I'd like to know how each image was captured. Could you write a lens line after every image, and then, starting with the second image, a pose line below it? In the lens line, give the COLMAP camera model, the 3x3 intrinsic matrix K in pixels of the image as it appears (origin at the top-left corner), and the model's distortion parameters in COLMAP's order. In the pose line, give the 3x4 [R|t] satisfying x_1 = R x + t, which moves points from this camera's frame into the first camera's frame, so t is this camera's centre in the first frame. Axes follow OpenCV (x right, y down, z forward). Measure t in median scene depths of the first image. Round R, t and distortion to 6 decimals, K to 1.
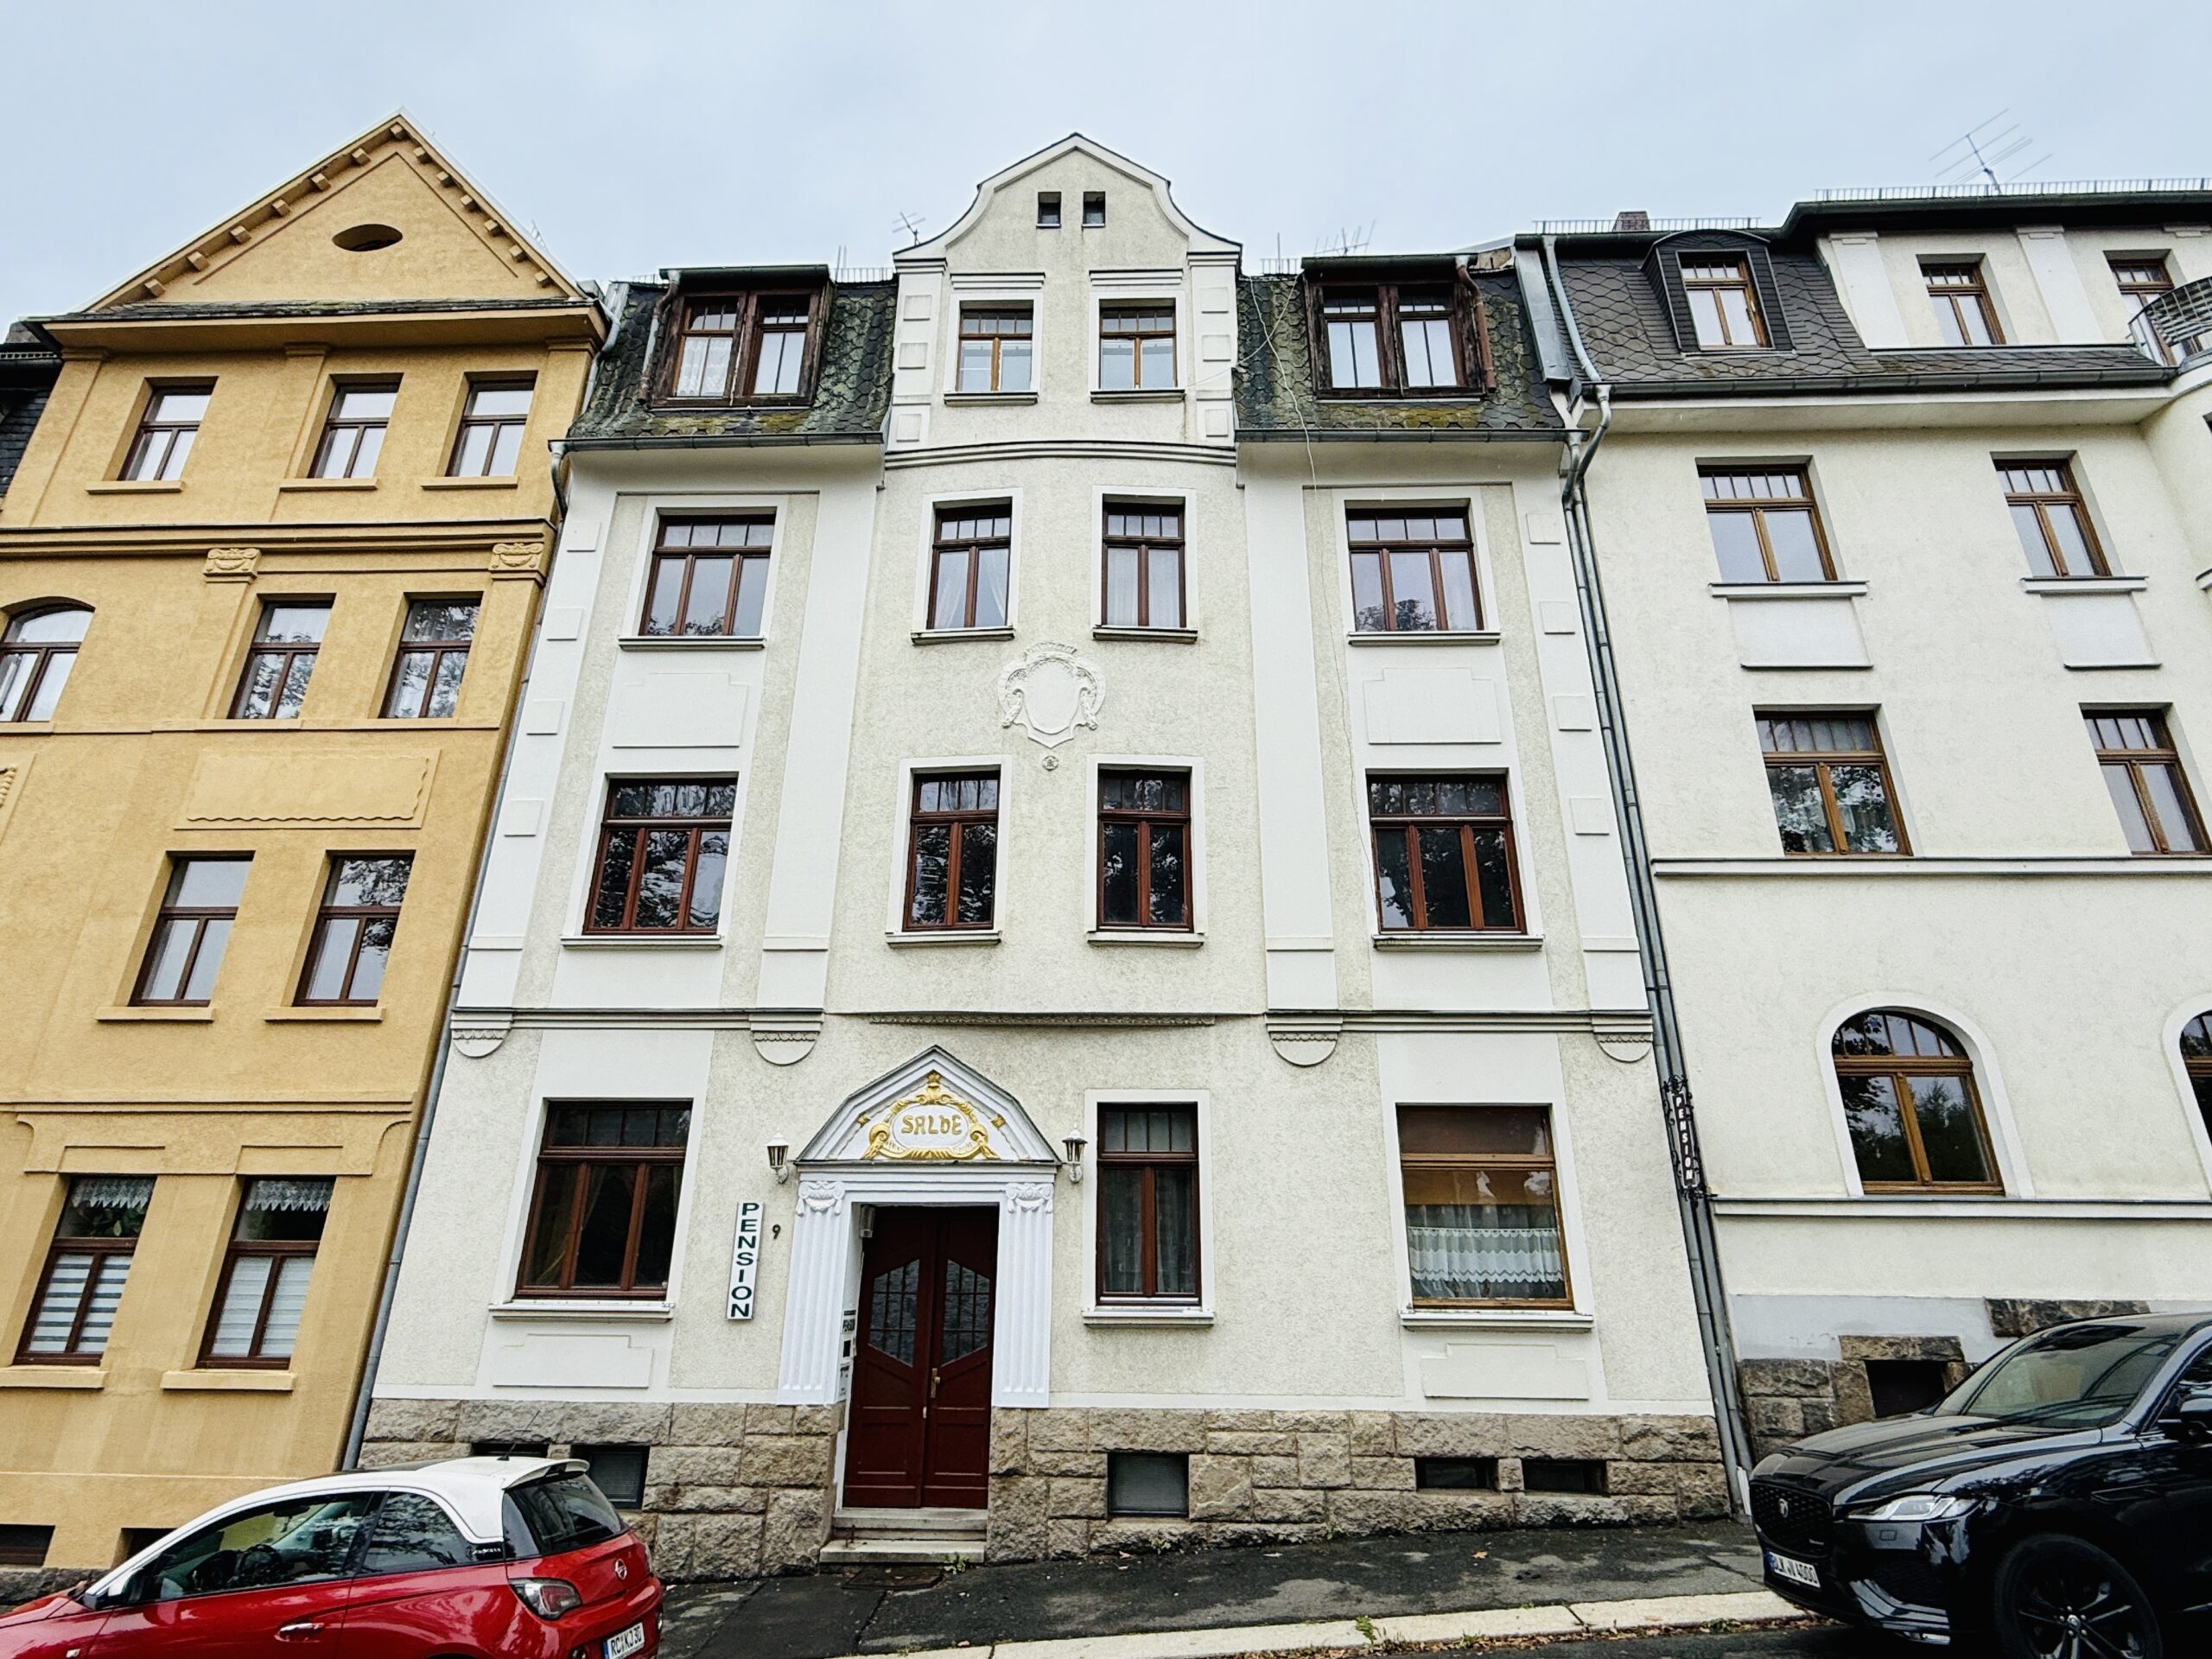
lens RADIAL K [[1152.4, 0, 1097.1], [0, 1152.4, 832.3], [0, 0, 1]] dist [0.002470, -0.001808]
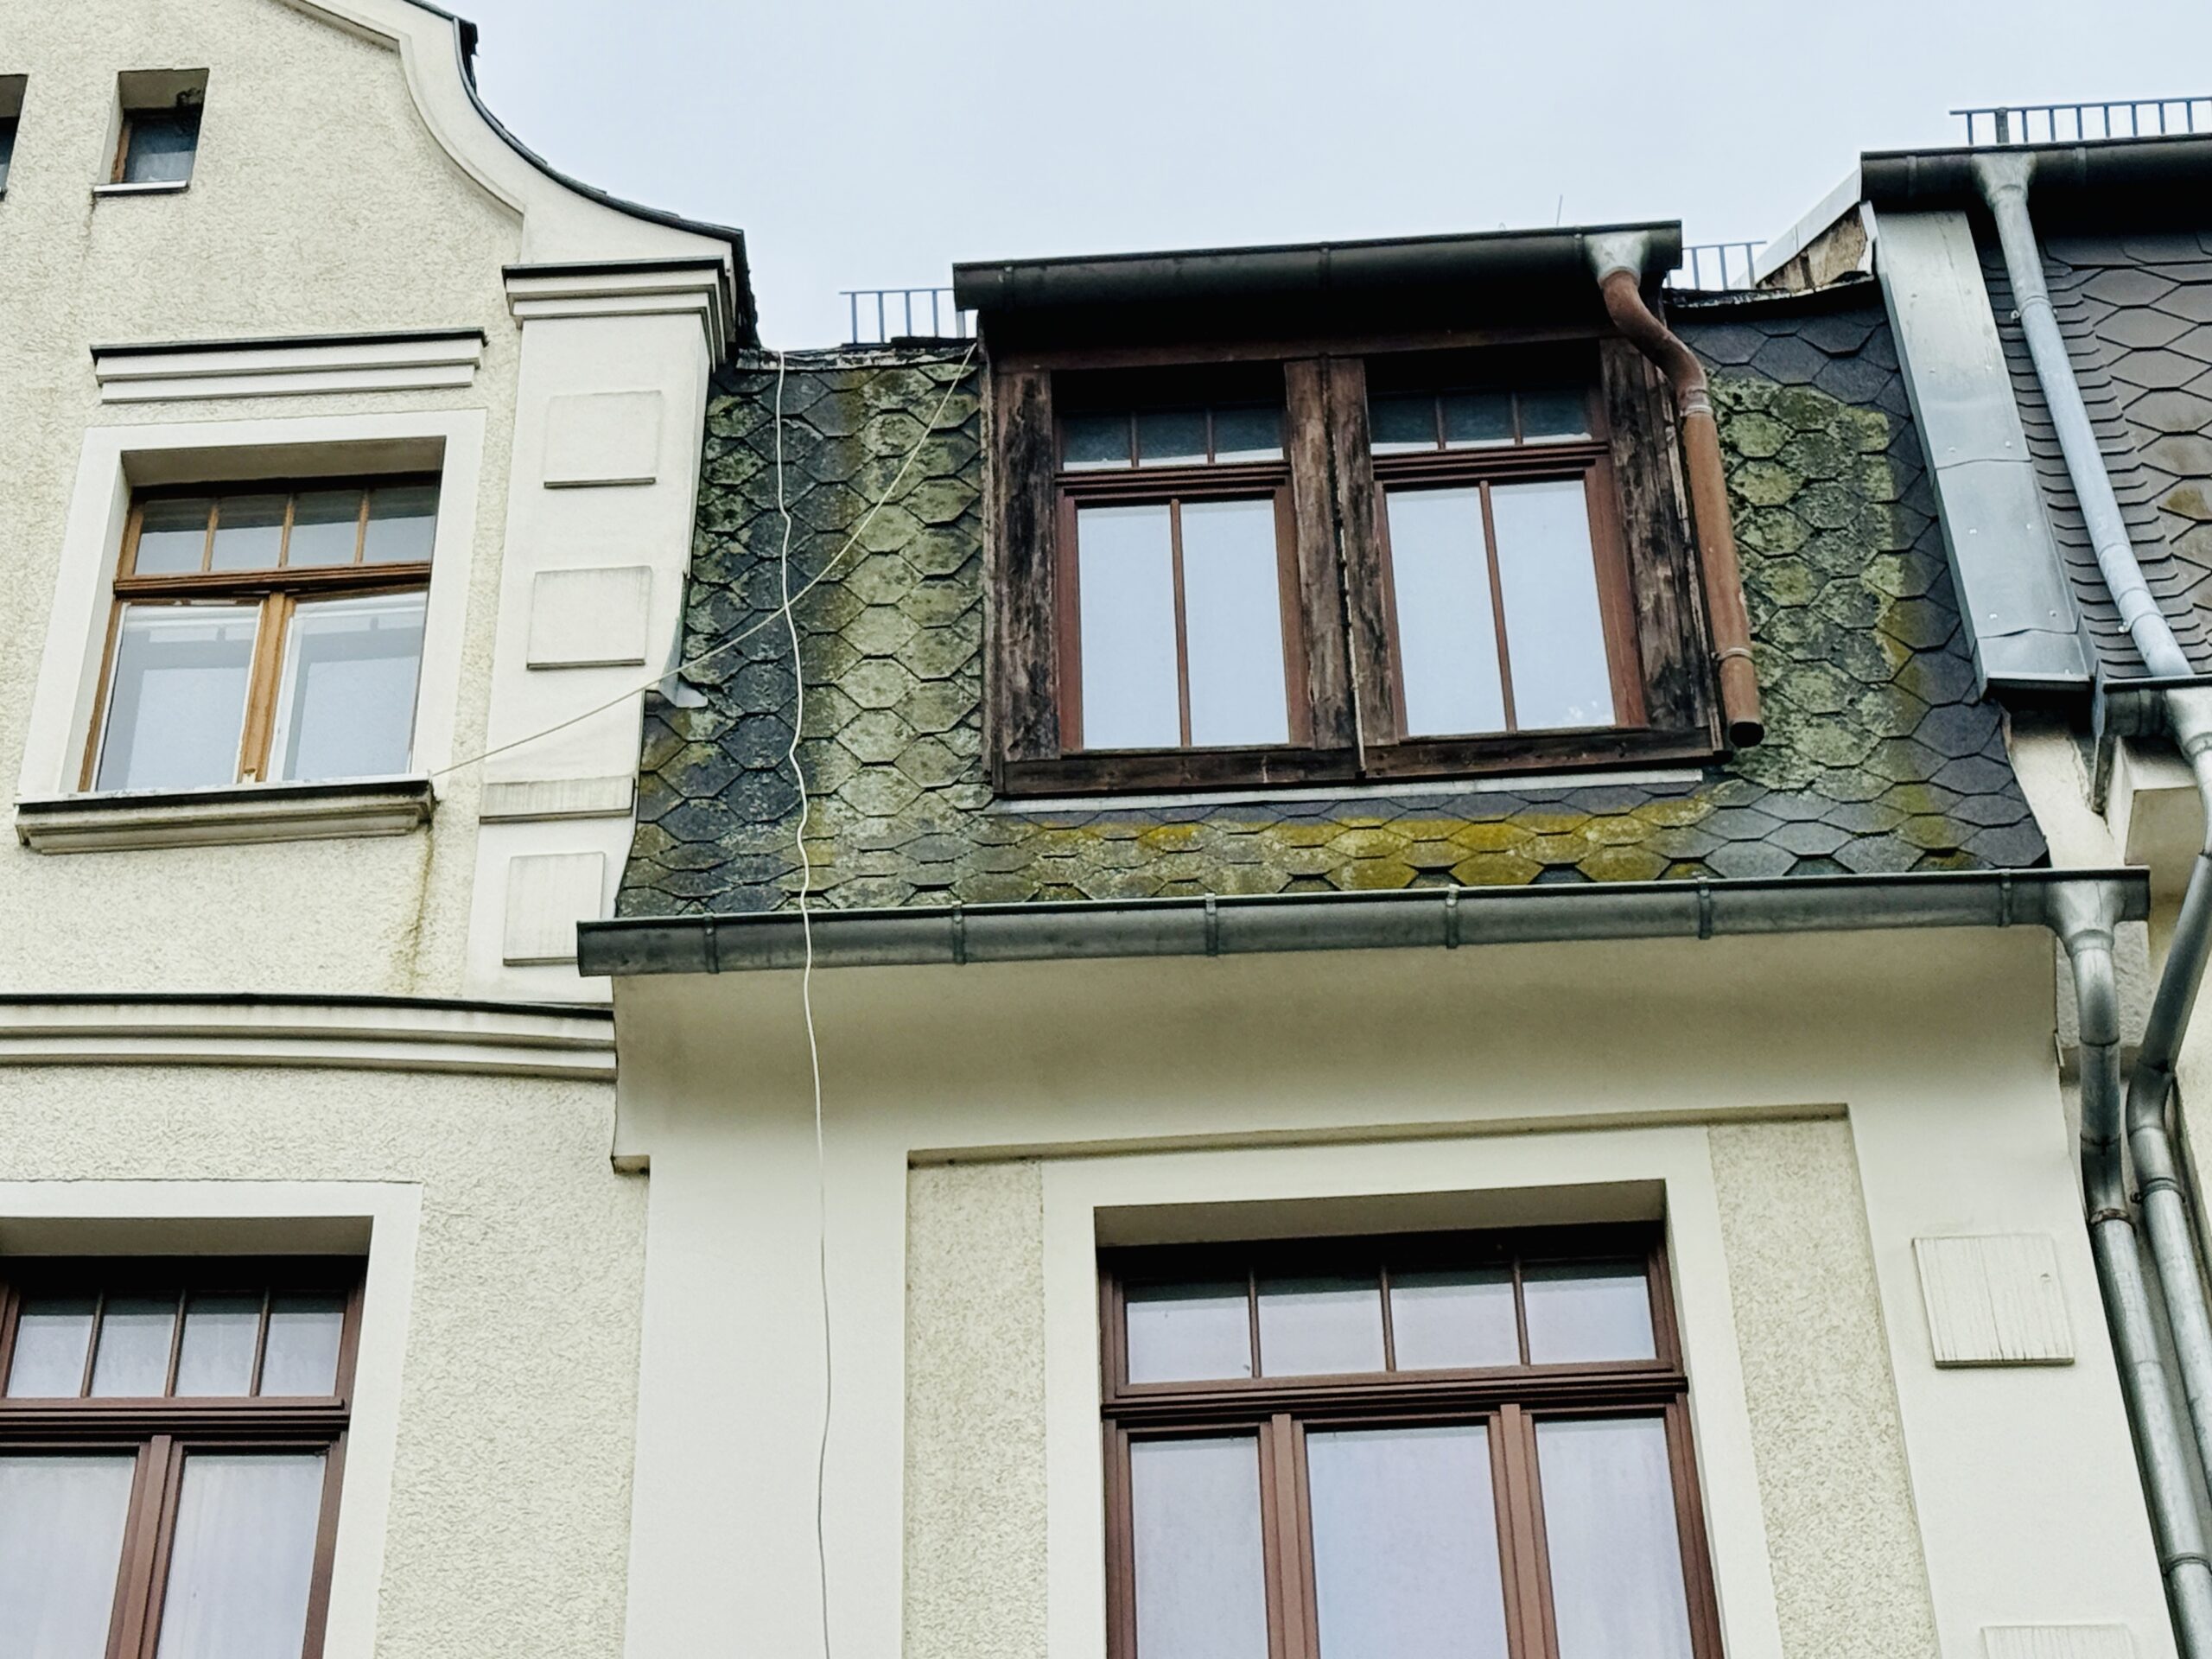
lens RADIAL K [[5038.0, 0, 1062.3], [0, 5038.0, 818.2], [0, 0, 1]] dist [0.141598, 0.000000]
pose [[0.999438, -0.033508, -0.000198, 0.200412], [0.030788, 0.920610, -0.389267, 0.017542], [0.013226, 0.389042, 0.921125, 0.078452]]
